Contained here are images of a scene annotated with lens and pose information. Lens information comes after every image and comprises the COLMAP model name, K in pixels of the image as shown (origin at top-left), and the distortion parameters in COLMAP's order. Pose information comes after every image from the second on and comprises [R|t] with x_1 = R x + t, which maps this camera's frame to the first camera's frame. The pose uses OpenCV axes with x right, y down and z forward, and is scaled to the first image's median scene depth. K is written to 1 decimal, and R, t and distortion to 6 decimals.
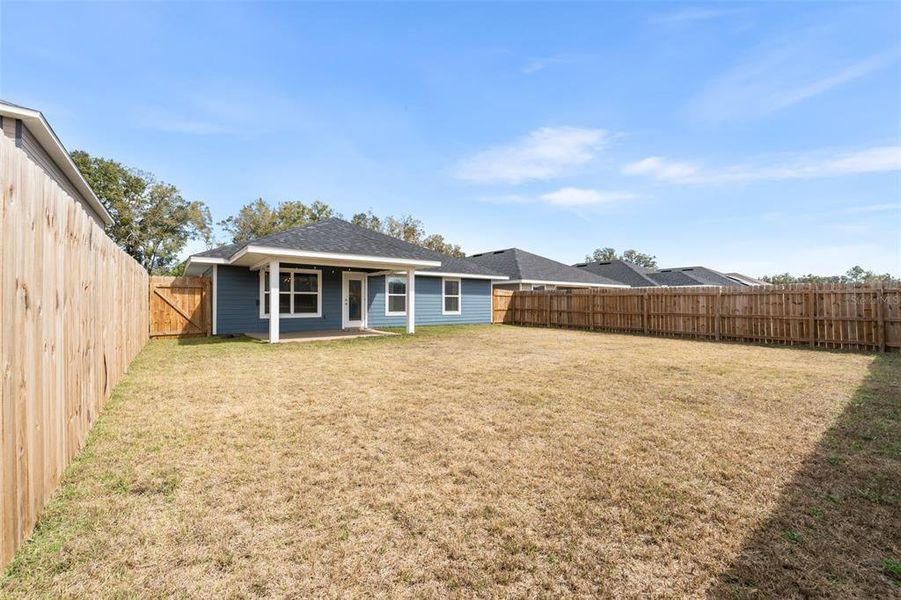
lens RADIAL K [[363.7, 0, 453.2], [0, 363.7, 301.1], [0, 0, 1]] dist [0.001459, 0.000037]
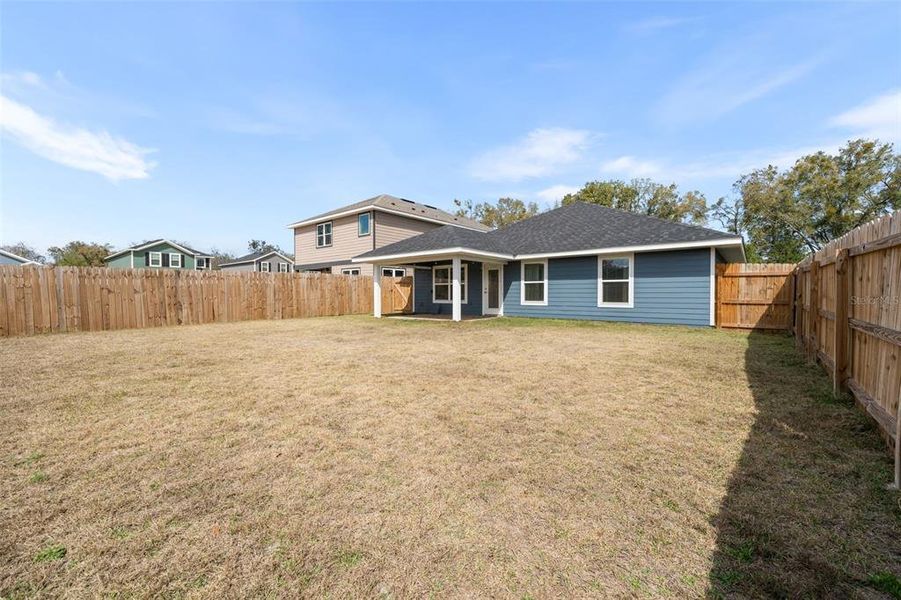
lens RADIAL K [[363.7, 0, 453.1], [0, 363.7, 302.7], [0, 0, 1]] dist [0.001459, 0.000037]
pose [[0.234175, 0.025497, -0.971860, 0.701993], [0.007680, 0.999576, 0.028075, 0.006940], [0.972164, -0.014039, 0.233880, 0.614385]]
